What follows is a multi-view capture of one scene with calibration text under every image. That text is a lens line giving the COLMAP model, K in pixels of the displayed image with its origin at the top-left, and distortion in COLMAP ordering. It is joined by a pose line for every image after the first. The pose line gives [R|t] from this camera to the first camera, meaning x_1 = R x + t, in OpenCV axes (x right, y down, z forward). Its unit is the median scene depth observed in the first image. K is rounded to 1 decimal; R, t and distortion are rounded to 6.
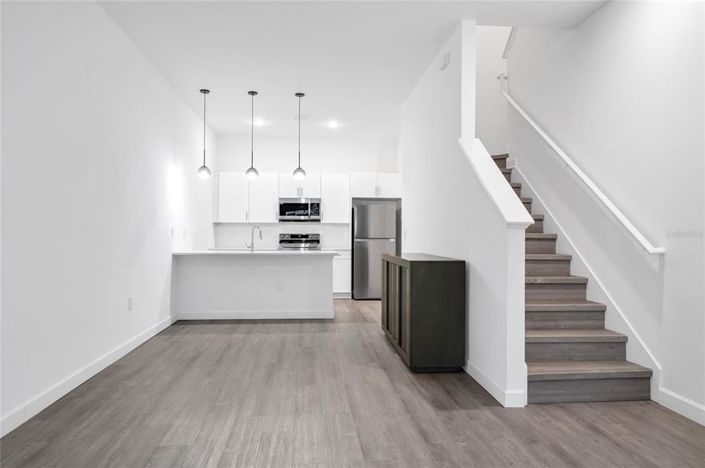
lens RADIAL K [[475.1, 0, 352.5], [0, 475.1, 234.0], [0, 0, 1]] dist [0.004521, 0.002442]
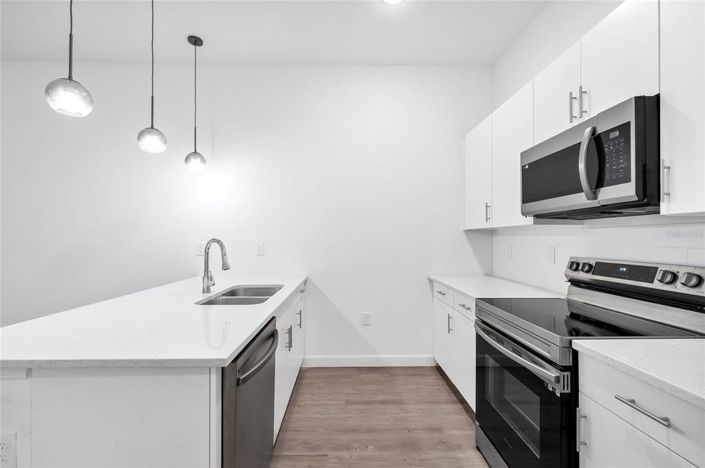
lens RADIAL K [[307.8, 0, 351.6], [0, 307.8, 237.7], [0, 0, 1]] dist [-0.000373, -0.000025]
pose [[-0.069607, -0.007672, -0.997545, 0.180283], [0.002367, 0.999966, -0.007856, -0.032318], [0.997572, -0.002908, -0.069586, 2.194632]]
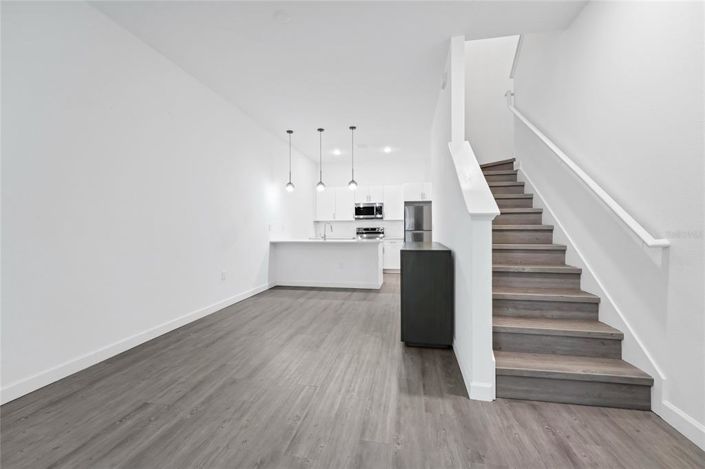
lens RADIAL K [[298.2, 0, 350.0], [0, 298.2, 230.1], [0, 0, 1]] dist [0.000963, -0.000092]
pose [[0.962676, -0.007591, -0.270548, 0.196895], [0.009471, 0.999939, 0.005645, 0.002737], [0.270489, -0.007996, 0.962690, 0.260979]]
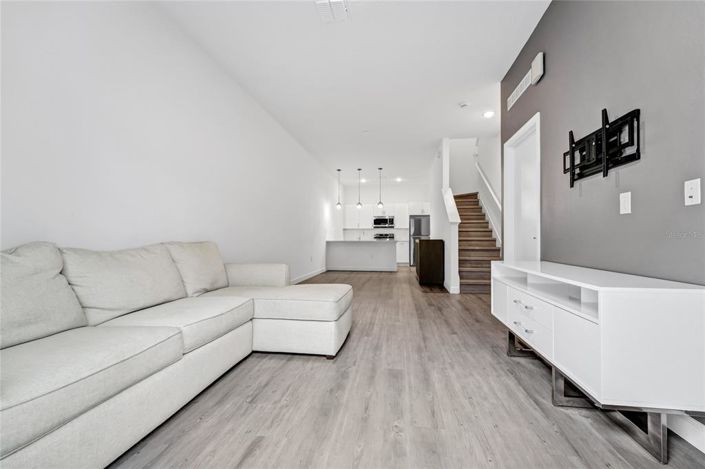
lens RADIAL K [[282.6, 0, 352.5], [0, 282.6, 234.5], [0, 0, 1]] dist [-0.000092, -0.000075]
pose [[0.968048, -0.007839, -0.250641, 0.152965], [0.004278, 0.999882, -0.014750, 0.049839], [0.250727, 0.013206, 0.967968, -0.498673]]
